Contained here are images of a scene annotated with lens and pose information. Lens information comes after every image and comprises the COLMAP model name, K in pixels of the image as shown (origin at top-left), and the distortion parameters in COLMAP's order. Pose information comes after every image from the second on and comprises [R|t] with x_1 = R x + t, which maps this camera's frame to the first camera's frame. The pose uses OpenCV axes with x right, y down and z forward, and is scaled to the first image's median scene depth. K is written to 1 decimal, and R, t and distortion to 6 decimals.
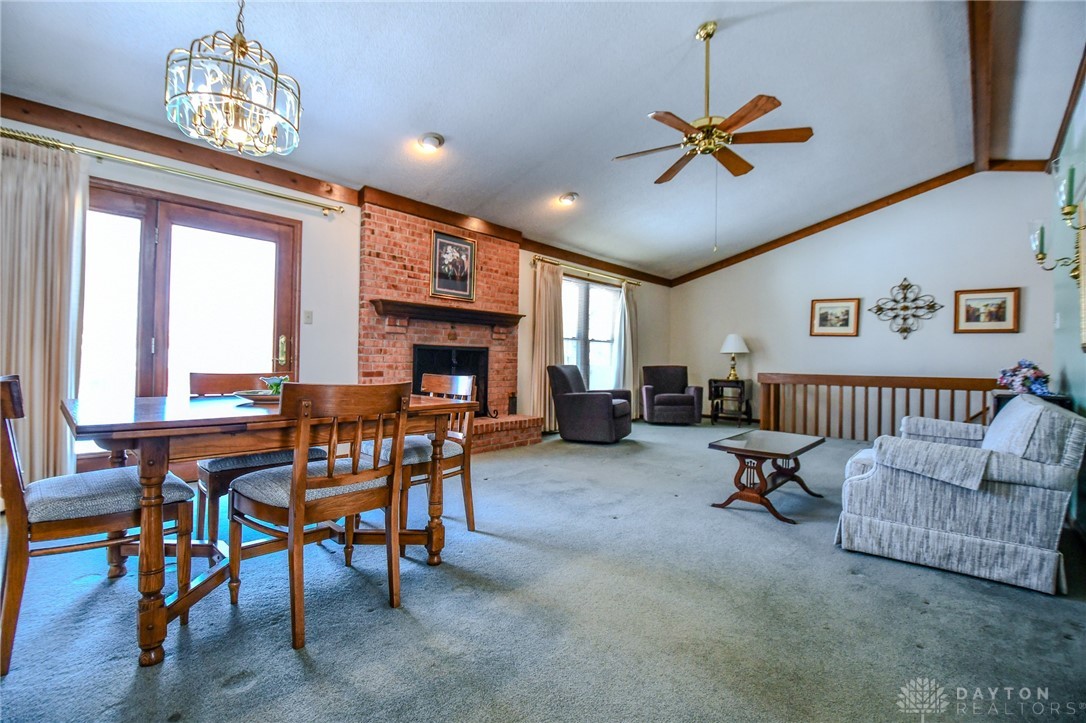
lens RADIAL K [[470.5, 0, 543.0], [0, 470.5, 361.5], [0, 0, 1]] dist [0.001704, -0.015707]
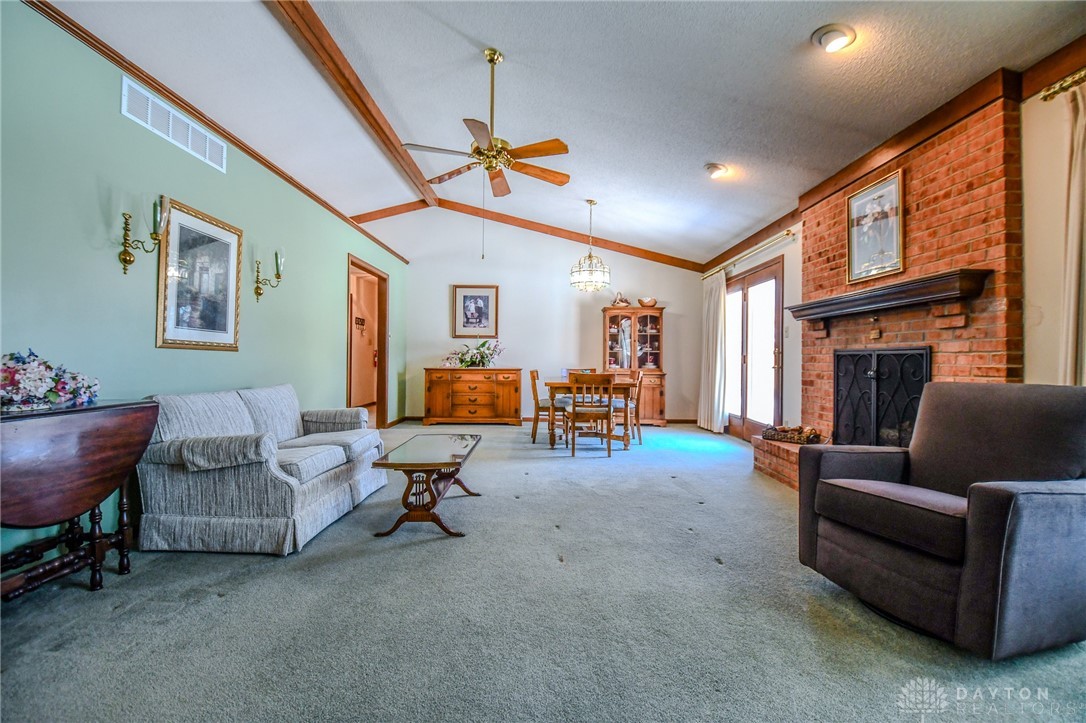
lens RADIAL K [[470.5, 0, 543.0], [0, 470.5, 361.5], [0, 0, 1]] dist [0.001704, -0.015707]
pose [[-0.737512, -0.005447, -0.675312, 0.660034], [-0.002527, 0.999983, -0.005306, -0.010123], [0.675330, -0.002207, -0.737513, 1.269748]]
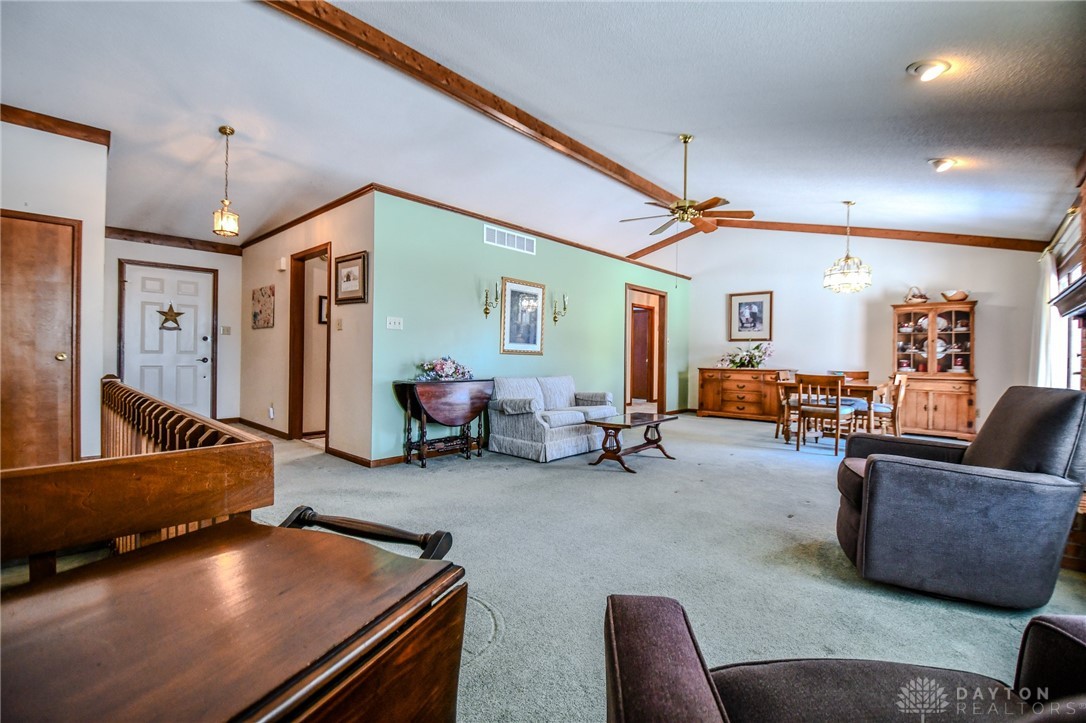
lens RADIAL K [[470.5, 0, 543.0], [0, 470.5, 361.5], [0, 0, 1]] dist [0.001704, -0.015707]
pose [[-0.999669, -0.013841, -0.021683, 0.559962], [-0.013833, 0.999904, -0.000491, -0.011160], [0.021687, -0.000191, -0.999765, 1.616553]]
